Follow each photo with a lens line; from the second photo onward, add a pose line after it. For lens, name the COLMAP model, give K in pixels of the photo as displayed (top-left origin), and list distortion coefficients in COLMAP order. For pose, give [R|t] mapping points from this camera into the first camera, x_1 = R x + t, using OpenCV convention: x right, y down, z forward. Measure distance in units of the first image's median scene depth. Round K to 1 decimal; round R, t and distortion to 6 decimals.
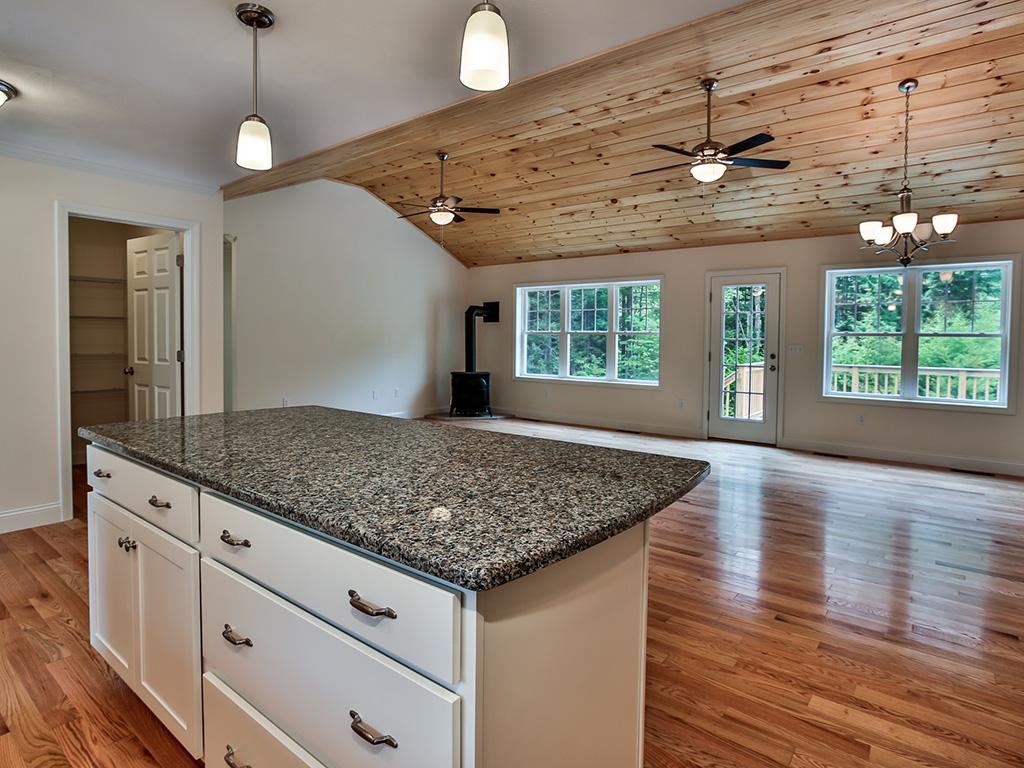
lens RADIAL K [[564.1, 0, 512.4], [0, 564.1, 351.9], [0, 0, 1]] dist [-0.038909, 0.011841]
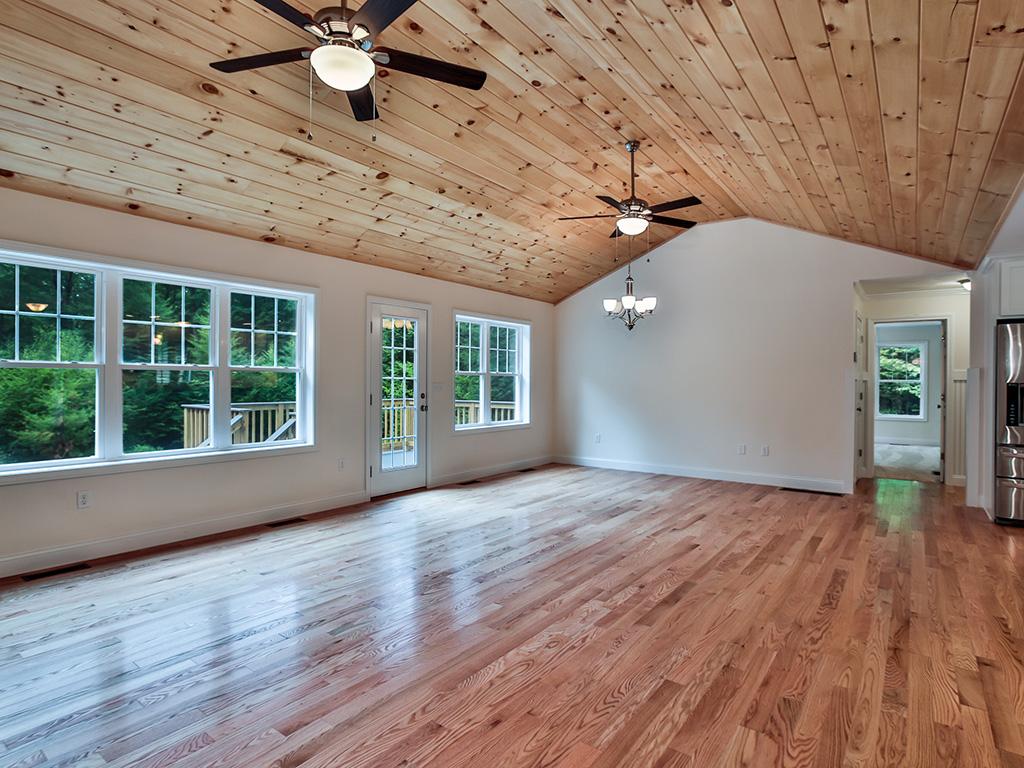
lens RADIAL K [[564.1, 0, 501.4], [0, 564.1, 377.6], [0, 0, 1]] dist [-0.038909, 0.011841]
pose [[-0.018414, -0.006404, 0.999810, -0.488119], [0.018322, 0.999809, 0.006742, -0.026374], [-0.999663, 0.018443, -0.018294, 0.854877]]
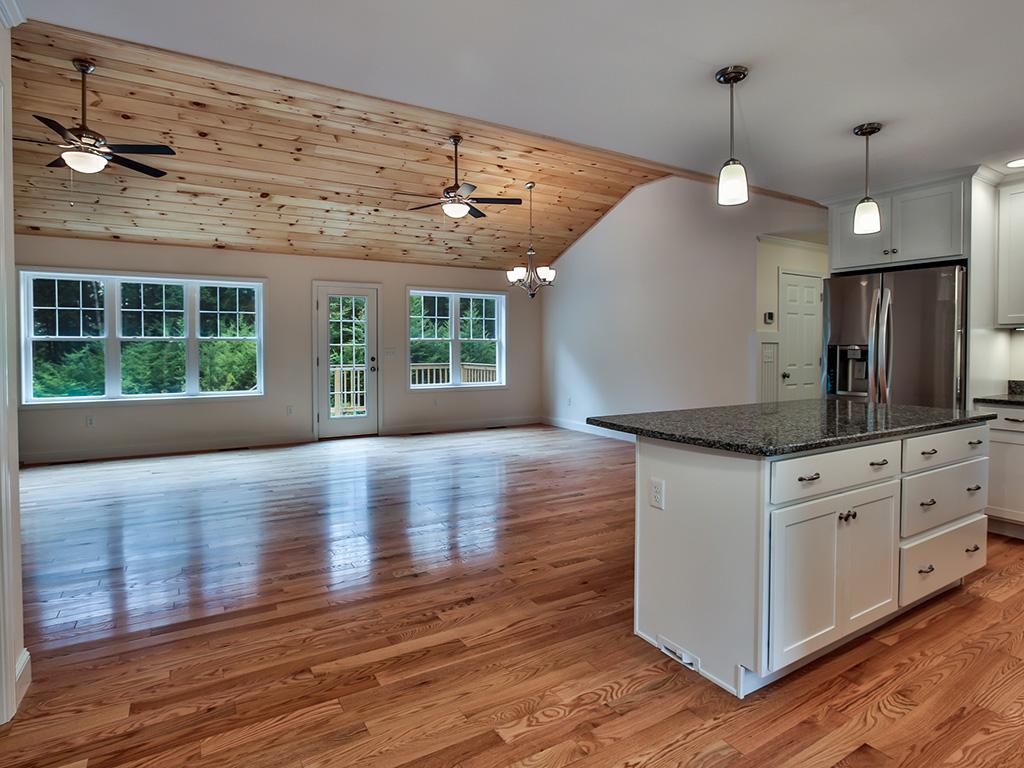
lens RADIAL K [[564.1, 0, 501.1], [0, 564.1, 352.1], [0, 0, 1]] dist [-0.038909, 0.011841]
pose [[0.366147, -0.021903, 0.930299, -0.518500], [0.029115, 0.999503, 0.012074, -0.012780], [-0.930101, 0.022665, 0.366603, 0.307476]]
